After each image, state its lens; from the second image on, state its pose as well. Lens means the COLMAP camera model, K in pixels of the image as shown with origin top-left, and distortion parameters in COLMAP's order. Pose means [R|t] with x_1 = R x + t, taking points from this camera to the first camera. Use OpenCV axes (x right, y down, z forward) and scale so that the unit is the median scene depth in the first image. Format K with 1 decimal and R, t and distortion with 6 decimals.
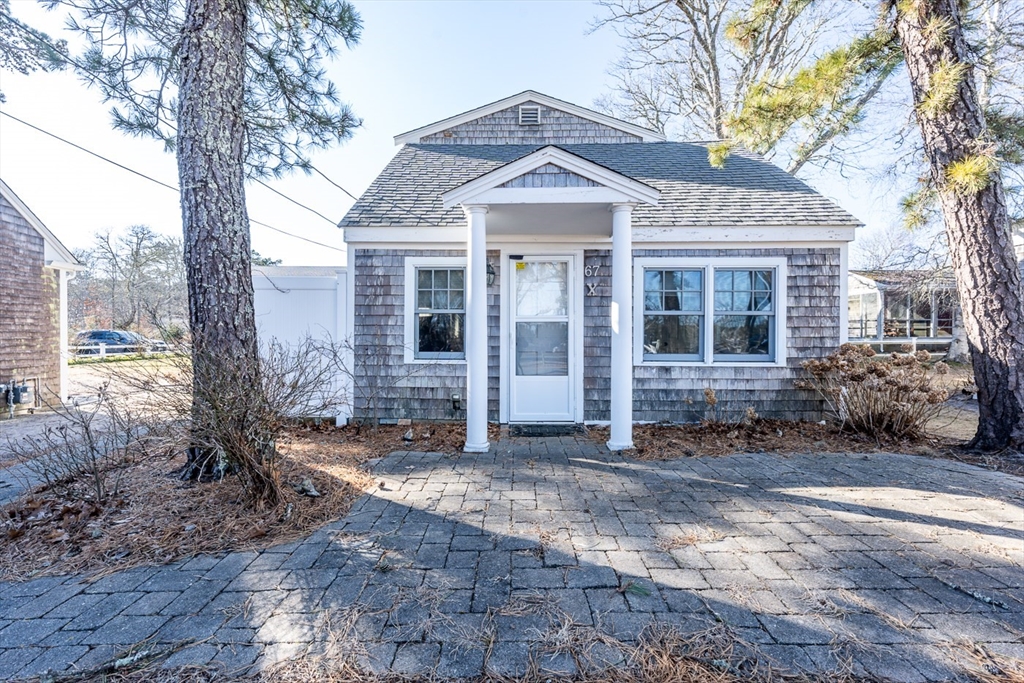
lens RADIAL K [[427.6, 0, 512.0], [0, 427.6, 341.5], [0, 0, 1]] dist [0.000606, -0.000157]
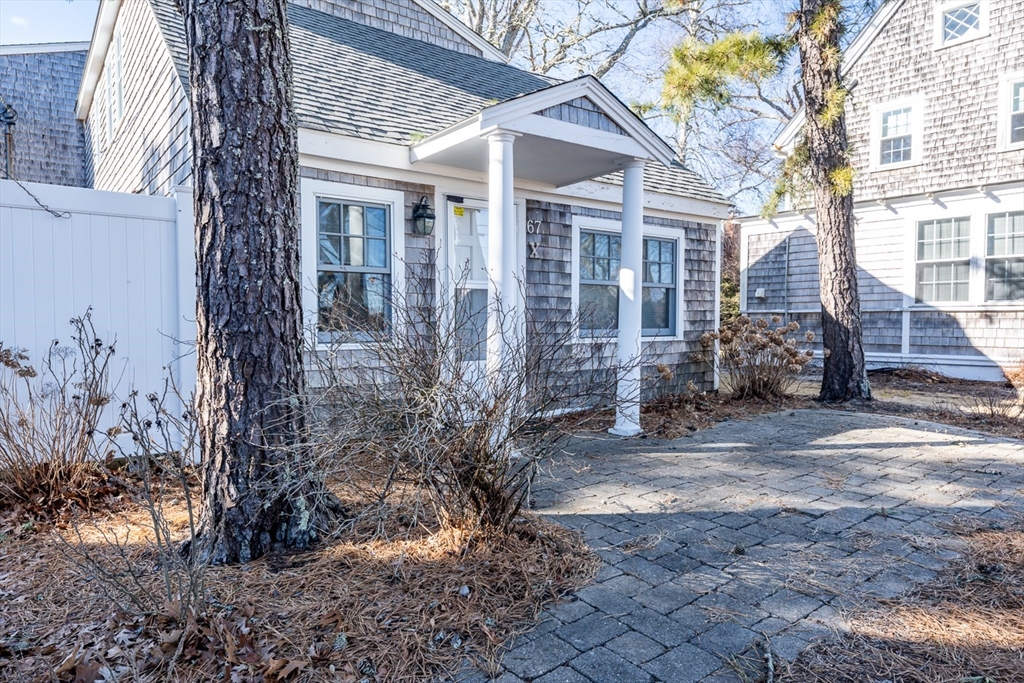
lens RADIAL K [[634.4, 0, 512.0], [0, 634.4, 341.5], [0, 0, 1]] dist [0.004565, 0.000273]
pose [[0.785702, -0.026368, 0.618043, -0.712117], [0.005244, 0.999339, 0.035970, 0.007955], [-0.618583, -0.025021, 0.785321, 0.105918]]
